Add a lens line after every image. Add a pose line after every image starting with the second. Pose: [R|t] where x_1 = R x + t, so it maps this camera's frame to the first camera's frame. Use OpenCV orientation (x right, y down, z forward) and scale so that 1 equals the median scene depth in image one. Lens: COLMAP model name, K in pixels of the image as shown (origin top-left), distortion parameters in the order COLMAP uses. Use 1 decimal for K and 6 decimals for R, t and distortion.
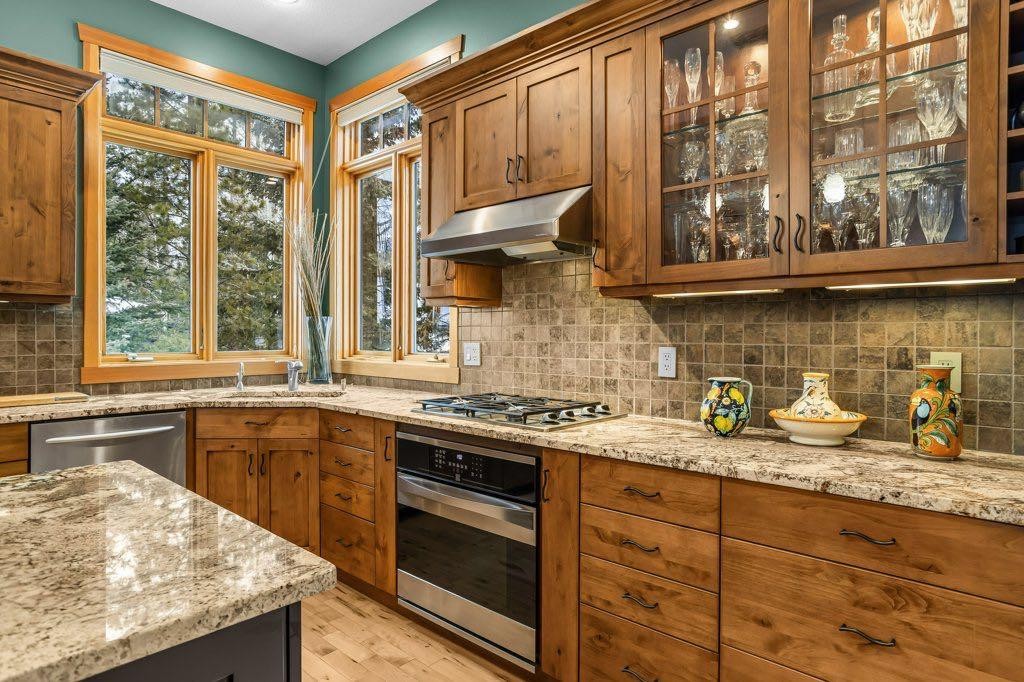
lens RADIAL K [[583.4, 0, 512.3], [0, 583.4, 336.3], [0, 0, 1]] dist [-0.038473, 0.039671]
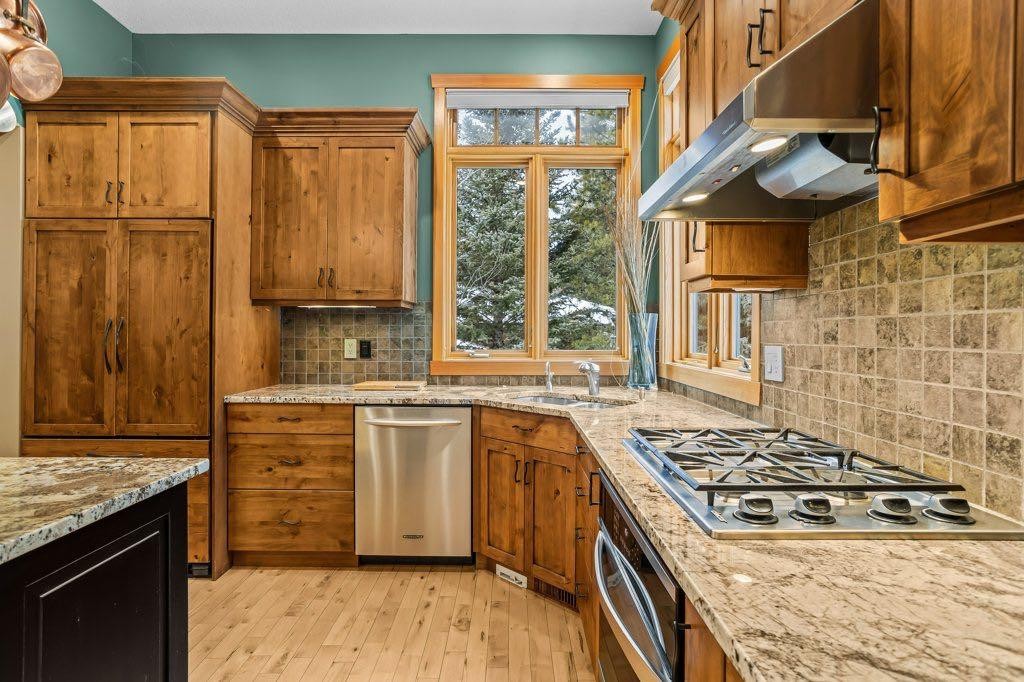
lens RADIAL K [[533.5, 0, 514.1], [0, 533.5, 332.1], [0, 0, 1]] dist [-0.053225, 0.033109]
pose [[0.675981, -0.000565, -0.736919, 0.189848], [-0.005410, 0.999969, -0.005729, 0.000428], [0.736899, 0.007860, 0.675957, 0.427750]]
